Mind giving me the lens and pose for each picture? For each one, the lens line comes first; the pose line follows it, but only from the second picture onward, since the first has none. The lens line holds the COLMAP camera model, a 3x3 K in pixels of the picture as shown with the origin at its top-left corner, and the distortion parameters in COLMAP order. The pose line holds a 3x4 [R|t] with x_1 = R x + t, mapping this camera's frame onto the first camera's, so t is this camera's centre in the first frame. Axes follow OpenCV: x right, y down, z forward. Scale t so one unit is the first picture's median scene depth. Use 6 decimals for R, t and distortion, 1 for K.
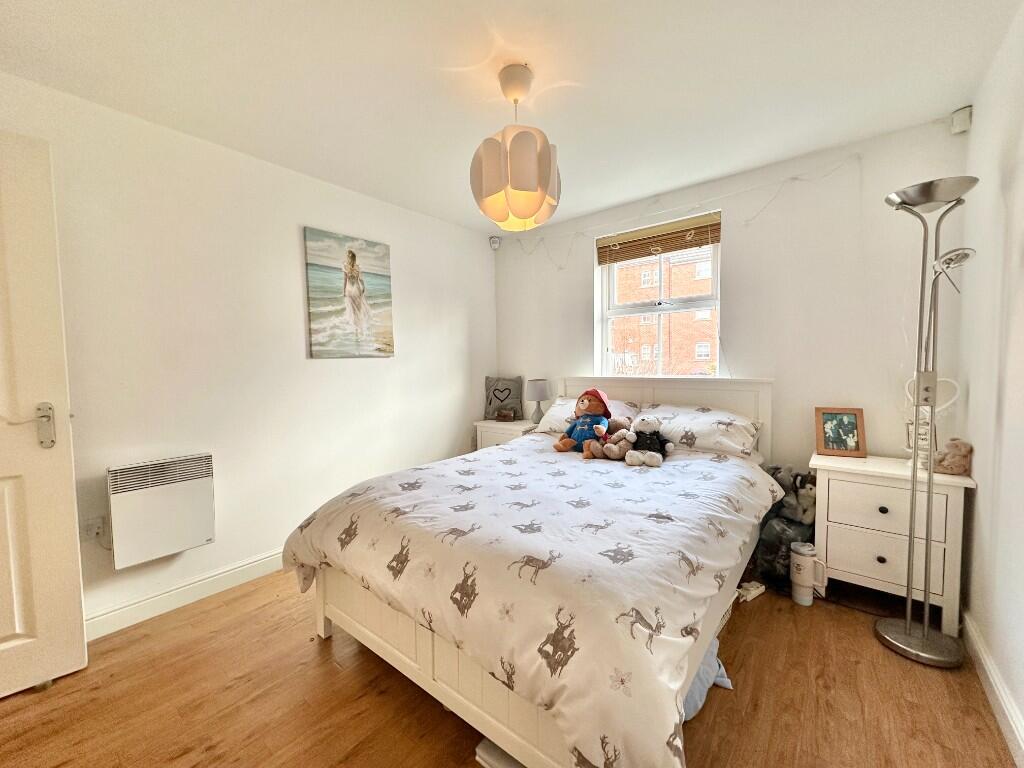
lens RADIAL K [[407.9, 0, 510.5], [0, 407.9, 383.7], [0, 0, 1]] dist [-0.001100, 0.000068]
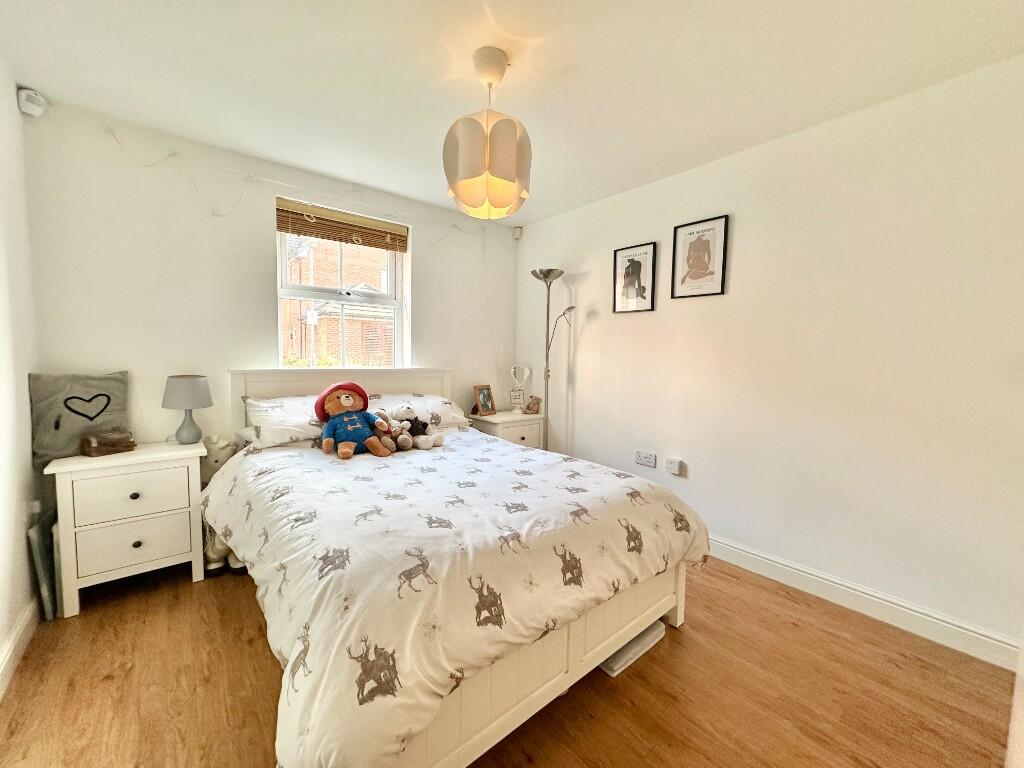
lens RADIAL K [[407.9, 0, 510.5], [0, 407.9, 383.7], [0, 0, 1]] dist [-0.001100, 0.000068]
pose [[0.190817, -0.052111, 0.980241, -0.835846], [0.031413, 0.998403, 0.046962, -0.020682], [-0.981123, 0.021831, 0.192150, 0.672620]]
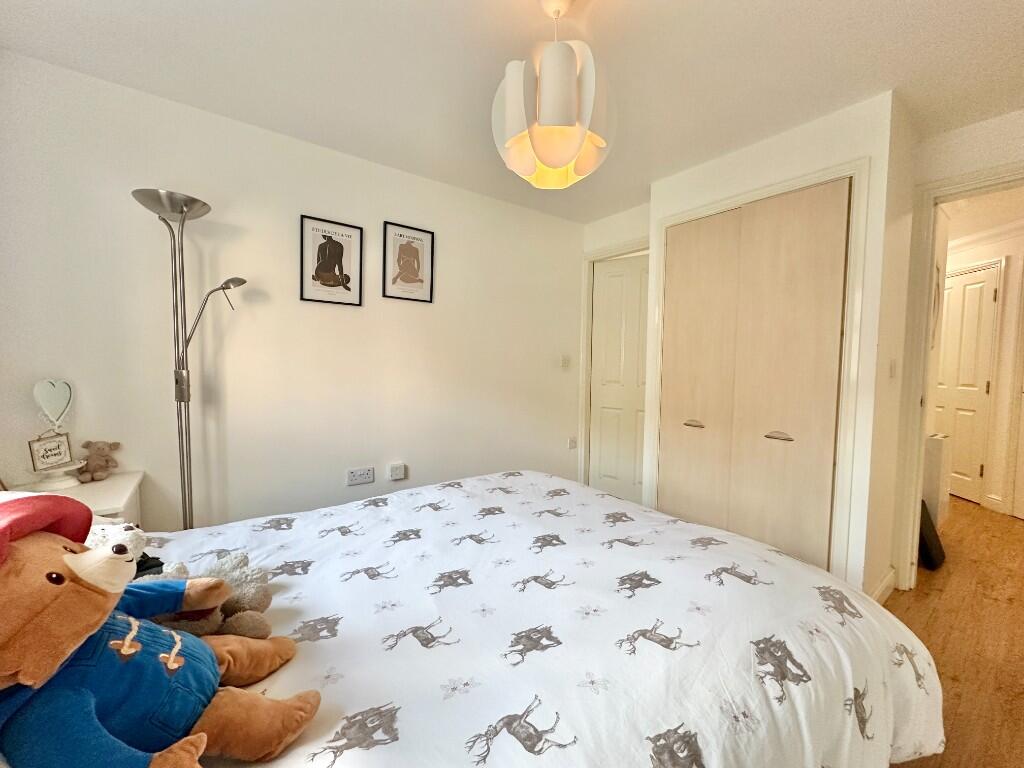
lens RADIAL K [[407.9, 0, 510.5], [0, 407.9, 383.7], [0, 0, 1]] dist [-0.001100, 0.000068]
pose [[-0.972107, -0.011921, 0.234235, -0.074392], [0.012369, 0.994712, 0.101958, -0.078278], [-0.234211, 0.102012, -0.966819, 1.567962]]
